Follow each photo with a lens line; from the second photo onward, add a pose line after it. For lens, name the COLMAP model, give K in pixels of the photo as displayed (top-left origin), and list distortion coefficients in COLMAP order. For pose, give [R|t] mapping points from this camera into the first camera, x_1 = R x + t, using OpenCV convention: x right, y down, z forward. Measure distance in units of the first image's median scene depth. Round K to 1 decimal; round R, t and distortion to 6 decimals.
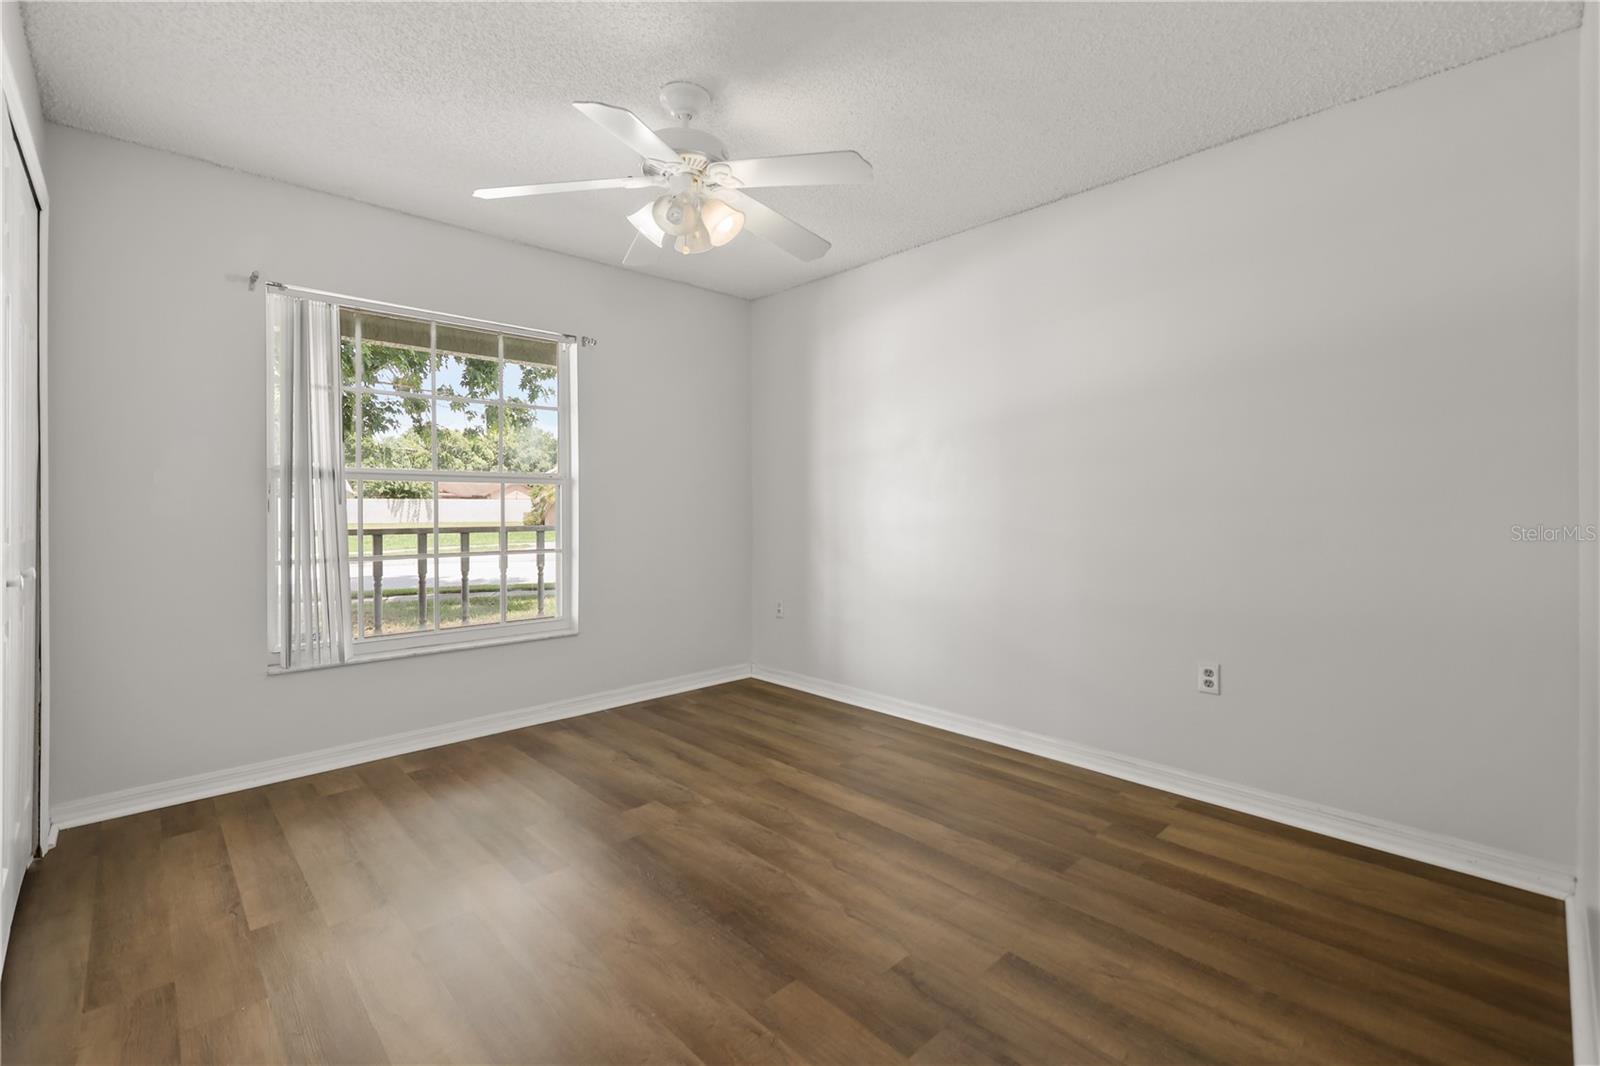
lens RADIAL K [[677.6, 0, 800.3], [0, 677.6, 526.1], [0, 0, 1]] dist [0.001042, 0.000520]
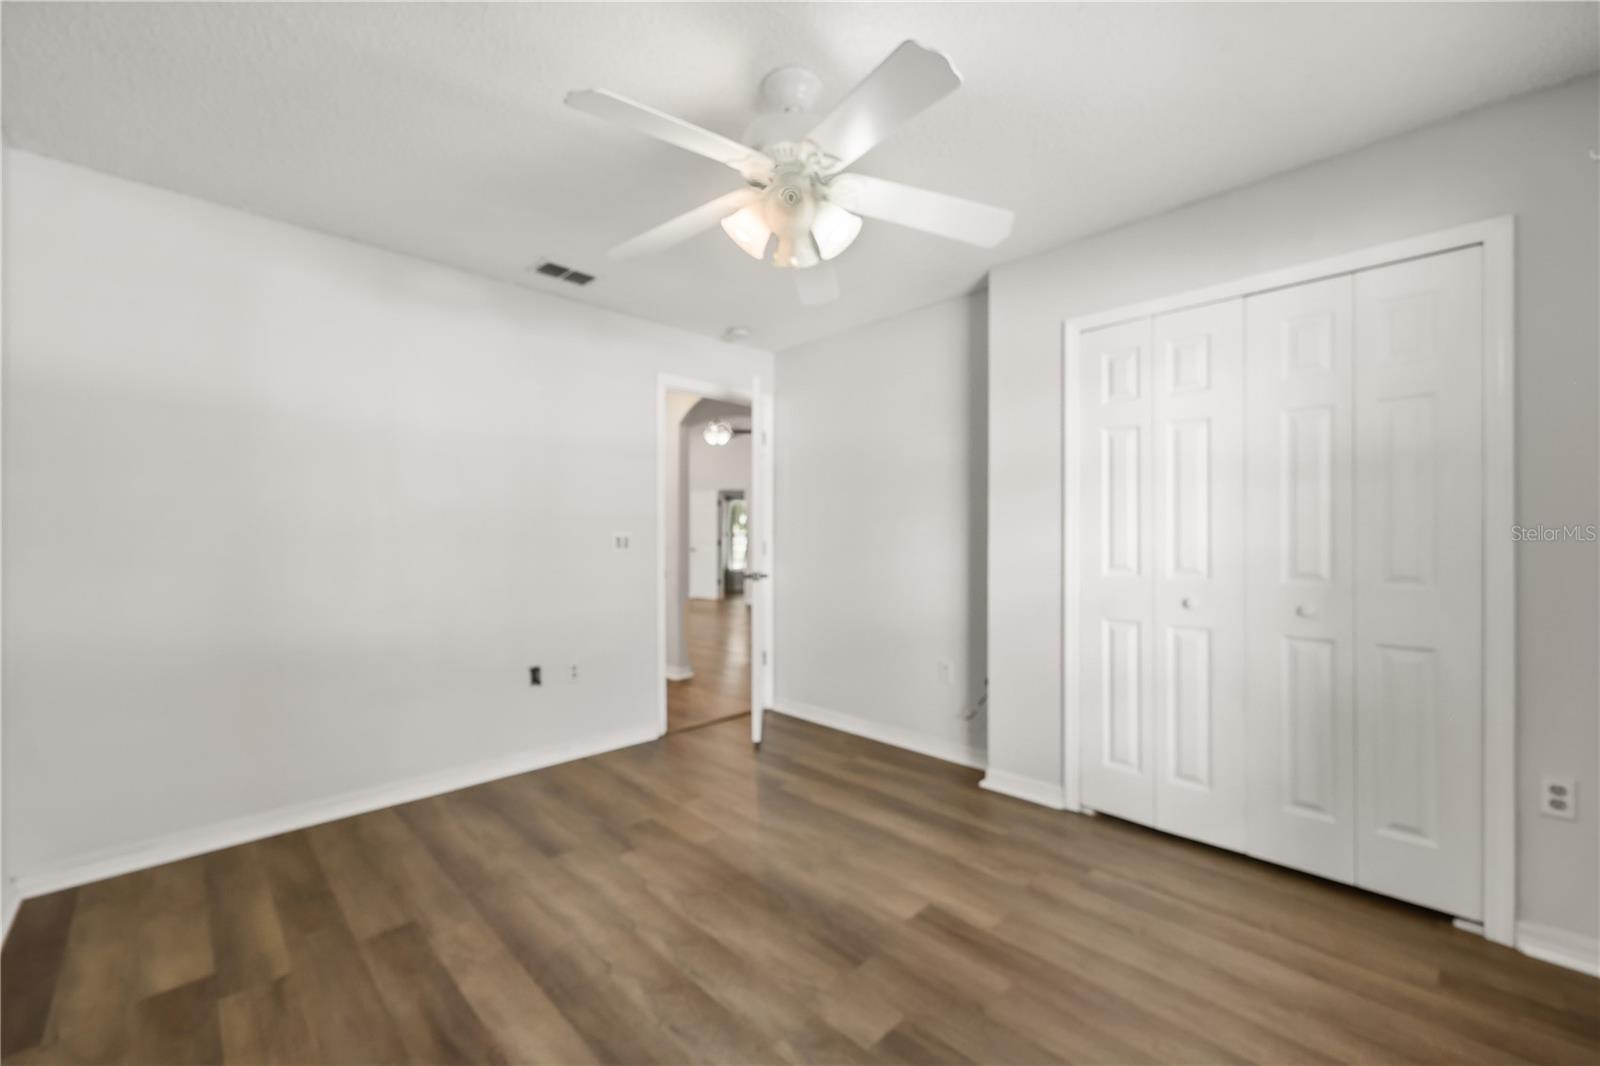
lens RADIAL K [[677.6, 0, 800.3], [0, 677.6, 526.1], [0, 0, 1]] dist [0.001042, 0.000520]
pose [[-0.999948, 0.002021, -0.009985, -0.170613], [0.001903, 0.999929, 0.011767, -0.082095], [0.010008, 0.011748, -0.999881, 1.861687]]
